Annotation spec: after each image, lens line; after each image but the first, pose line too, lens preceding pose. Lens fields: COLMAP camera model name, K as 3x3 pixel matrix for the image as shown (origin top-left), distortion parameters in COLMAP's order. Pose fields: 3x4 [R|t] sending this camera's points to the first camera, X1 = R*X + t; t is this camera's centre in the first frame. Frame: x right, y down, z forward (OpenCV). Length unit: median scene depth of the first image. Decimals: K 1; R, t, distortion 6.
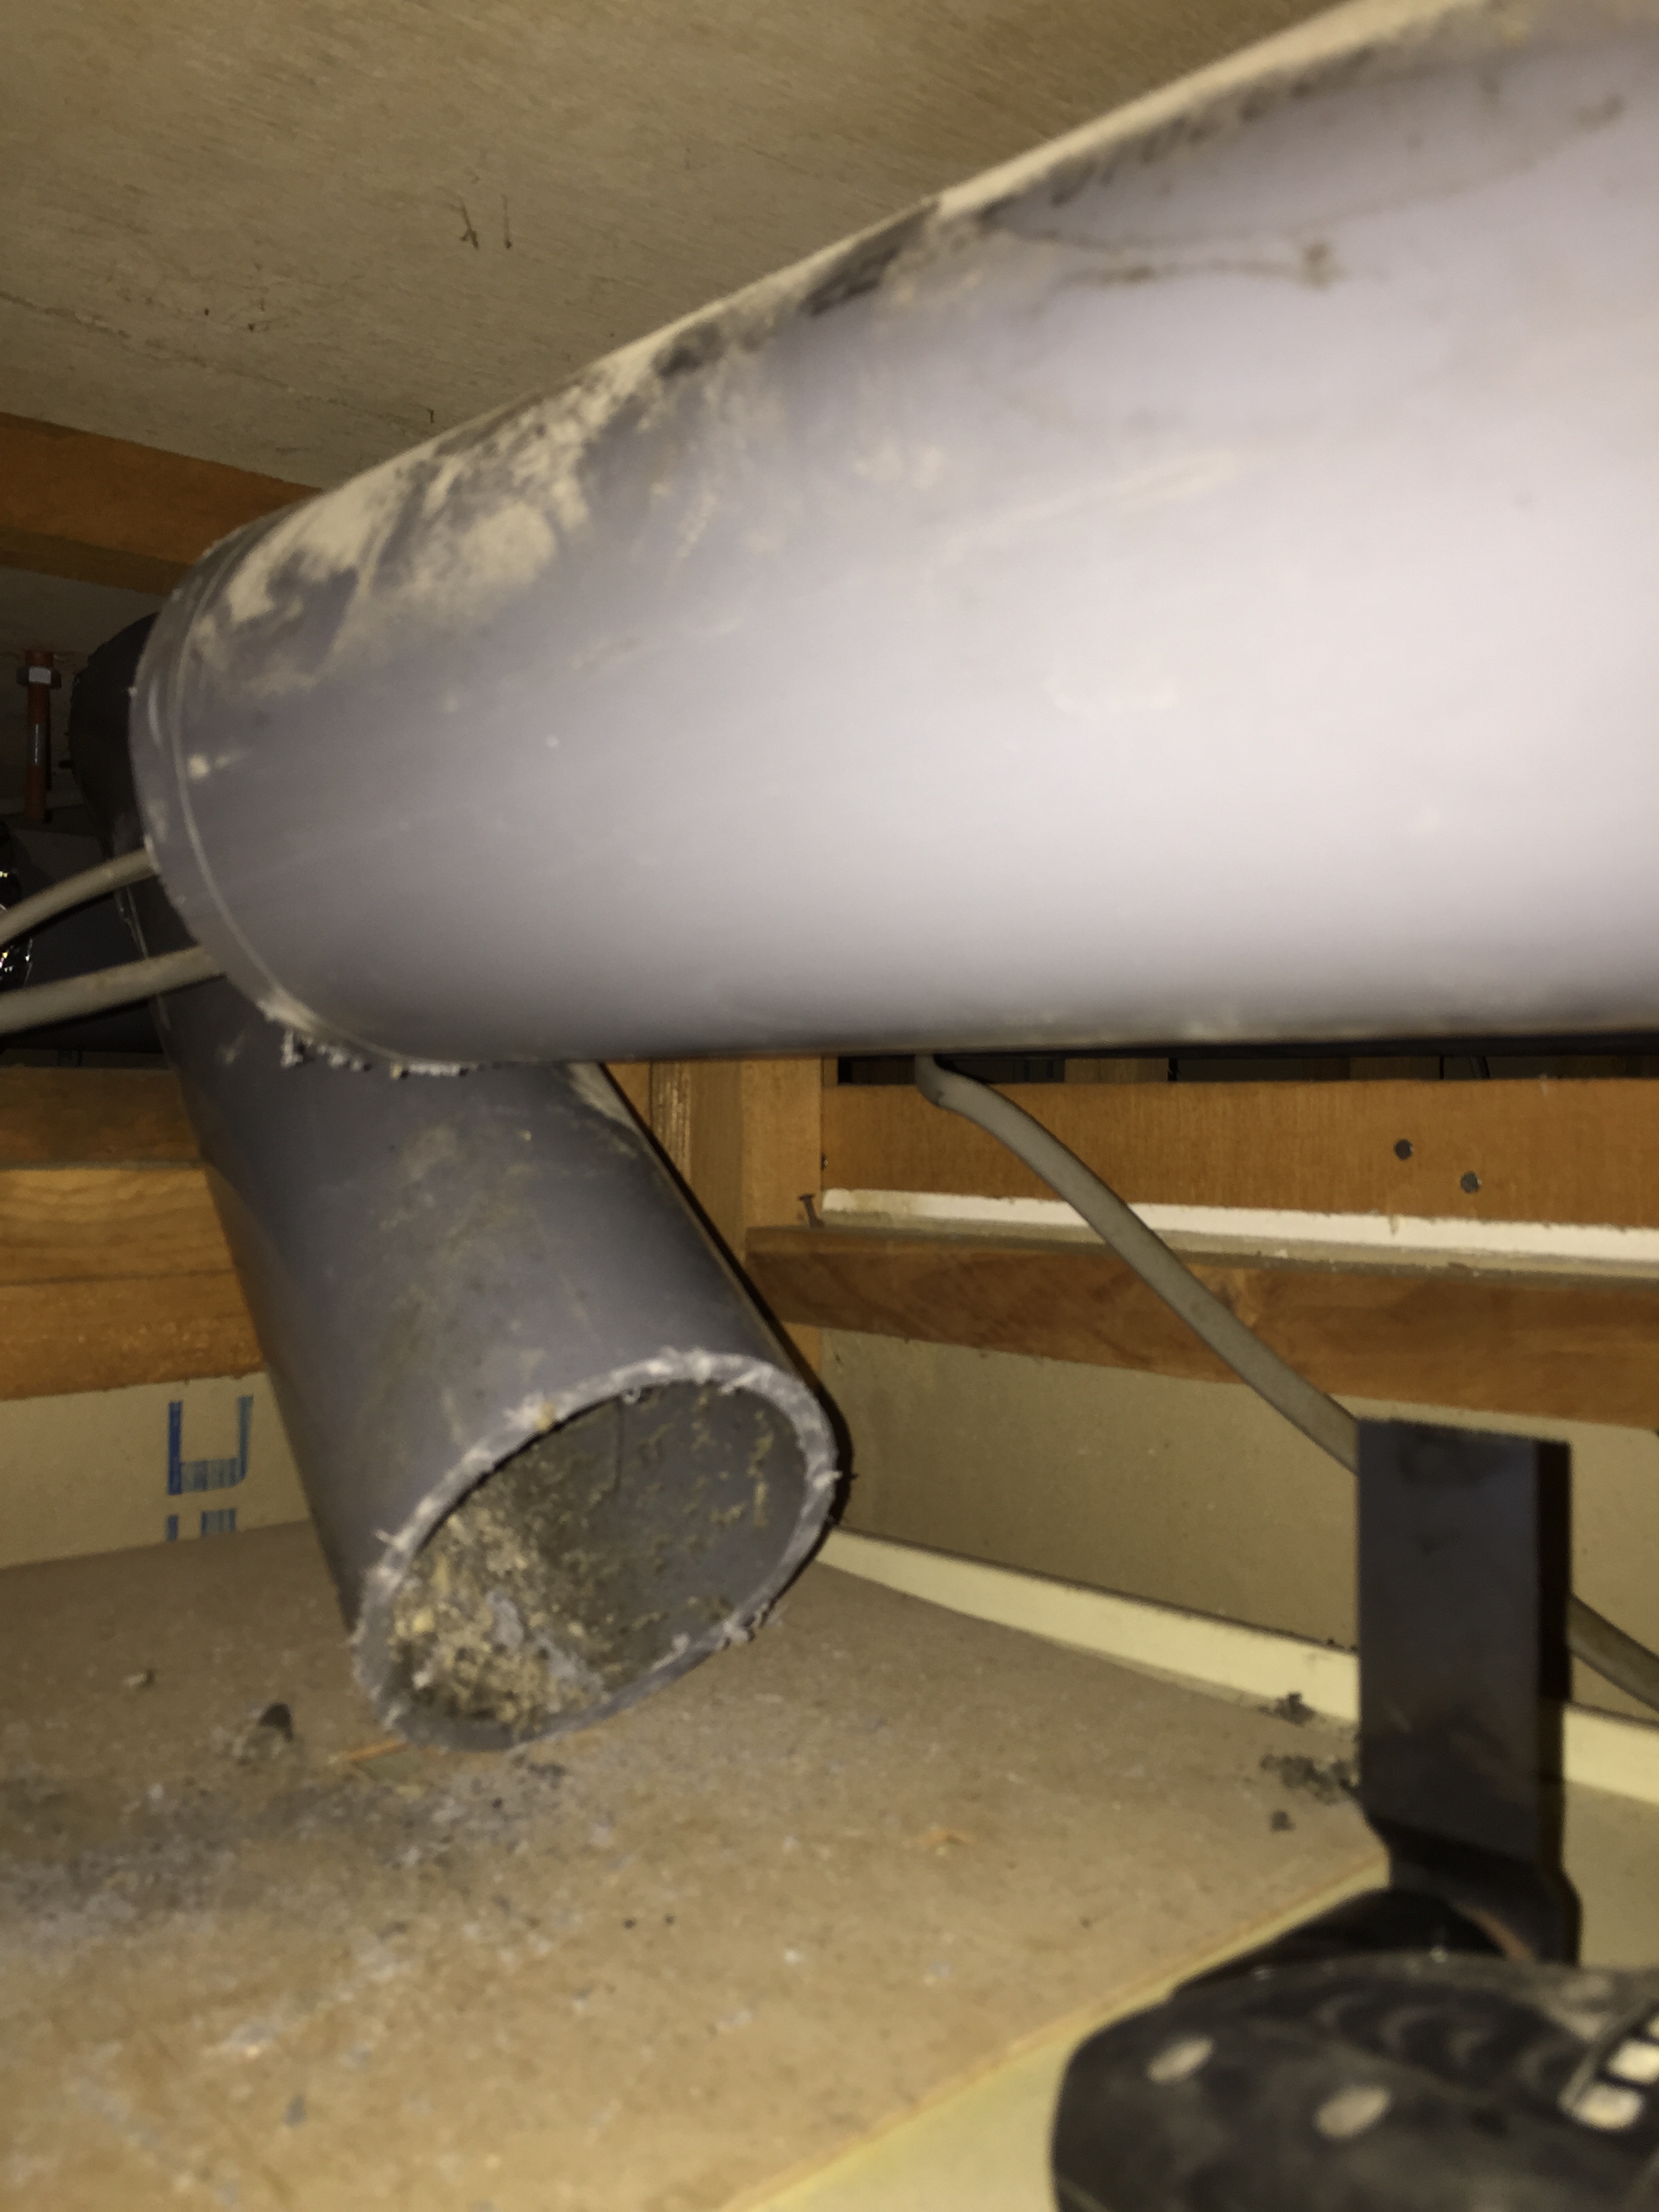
lens RADIAL K [[1868.9, 0, 823.0], [0, 1868.9, 1085.1], [0, 0, 1]] dist [0.087155, -0.134393]
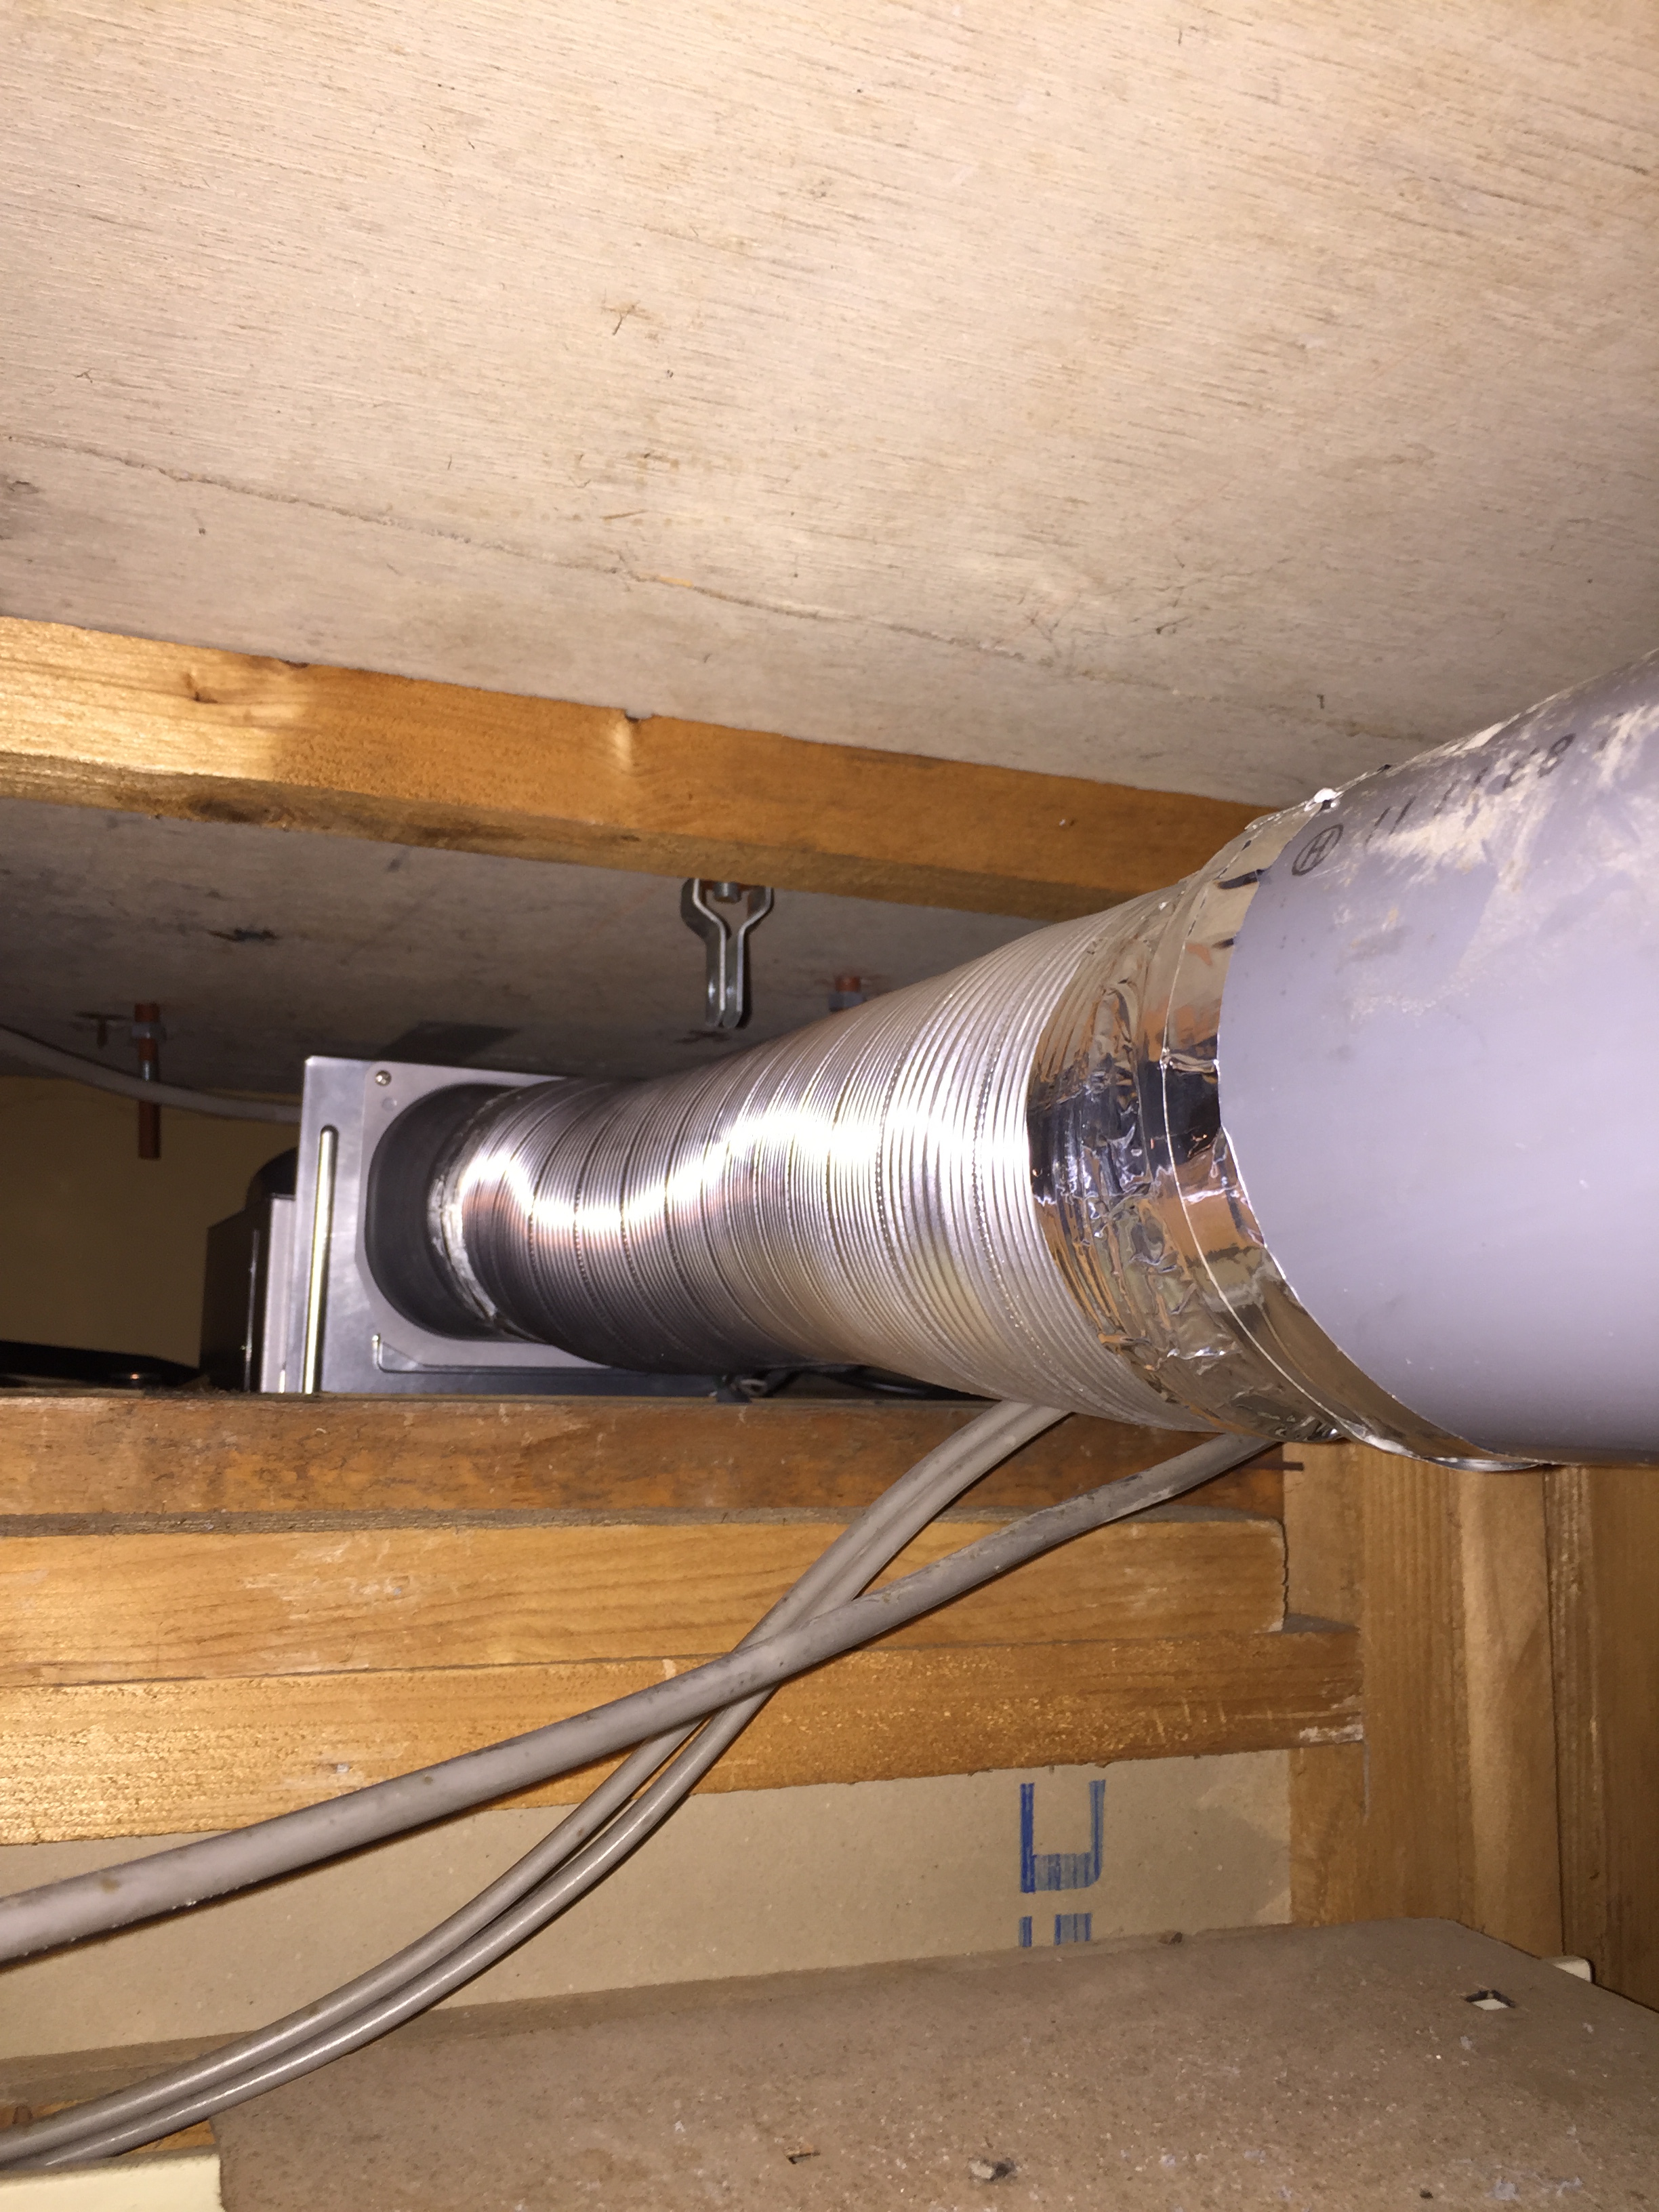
lens RADIAL K [[1868.9, 0, 831.8], [0, 1868.9, 1074.2], [0, 0, 1]] dist [0.087155, -0.134393]
pose [[0.941756, -0.046530, -0.333061, -0.129162], [-0.005088, 0.988297, -0.152457, -0.032582], [0.336257, 0.145272, 0.930498, 0.090497]]
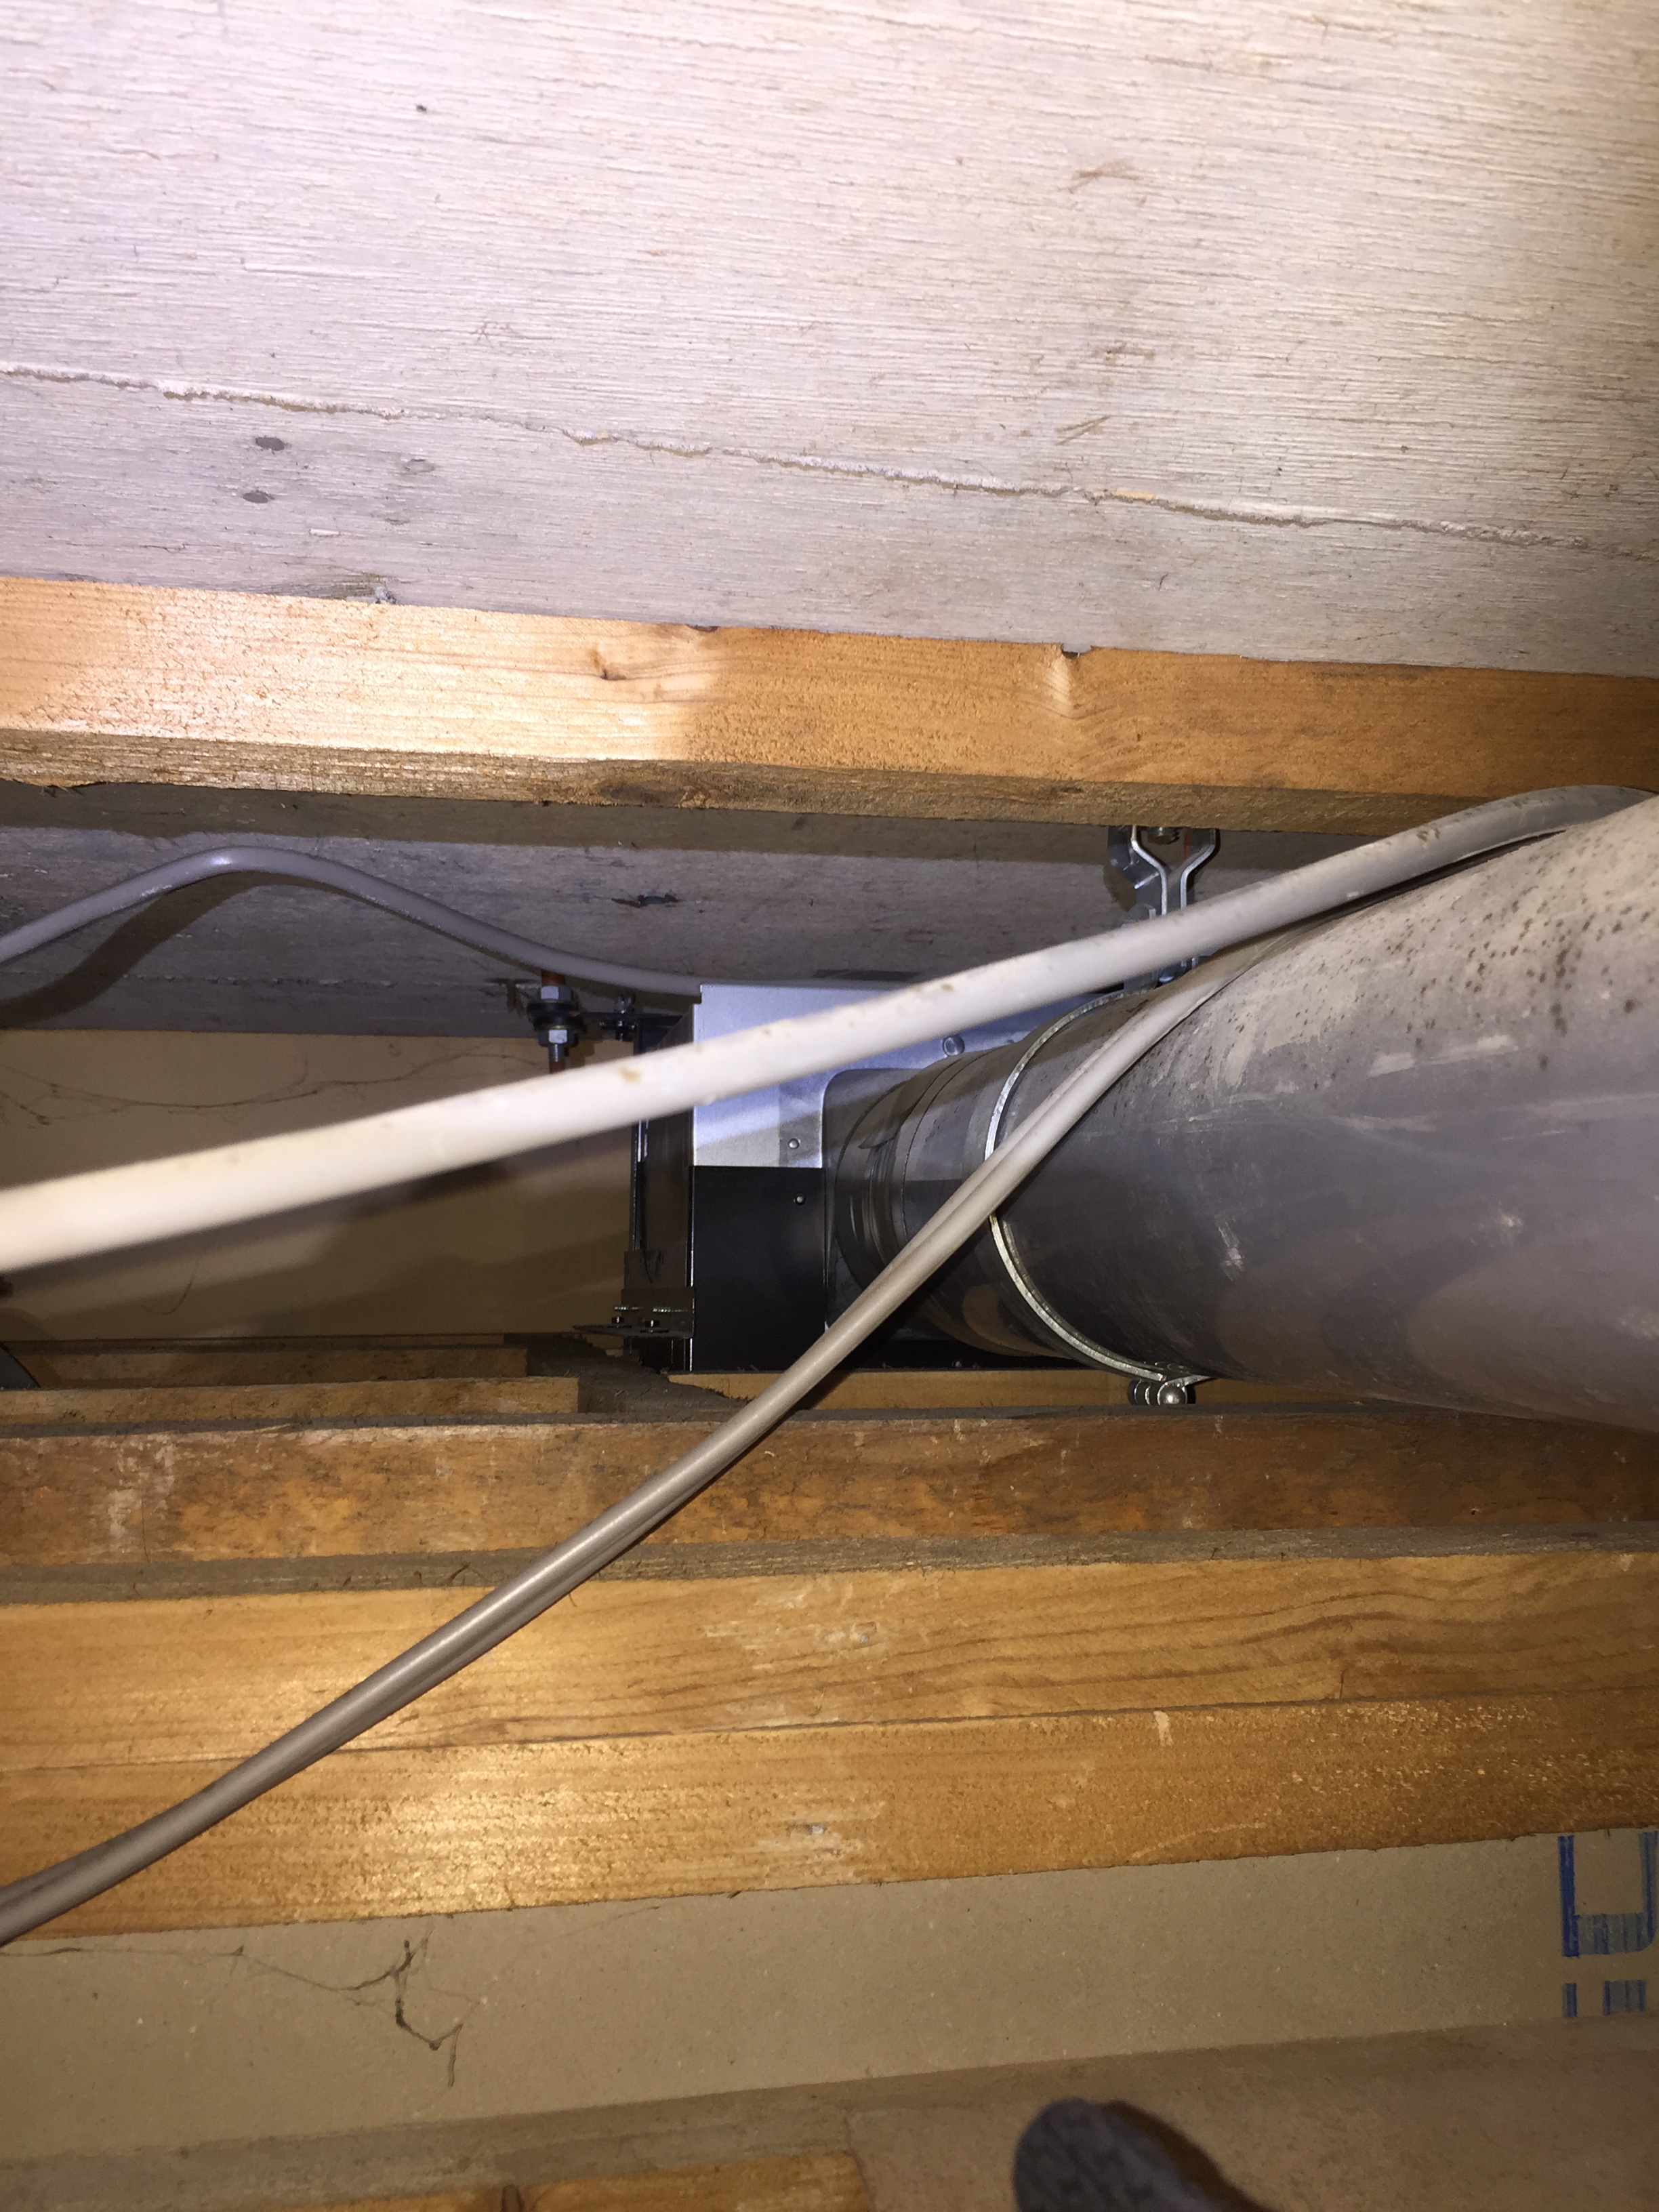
lens RADIAL K [[1868.9, 0, 842.2], [0, 1868.9, 1065.8], [0, 0, 1]] dist [0.087155, -0.134393]
pose [[0.859404, -0.064939, -0.507156, -0.202553], [0.013333, 0.994411, -0.104736, -0.082787], [0.511122, 0.083249, 0.855467, 0.157051]]
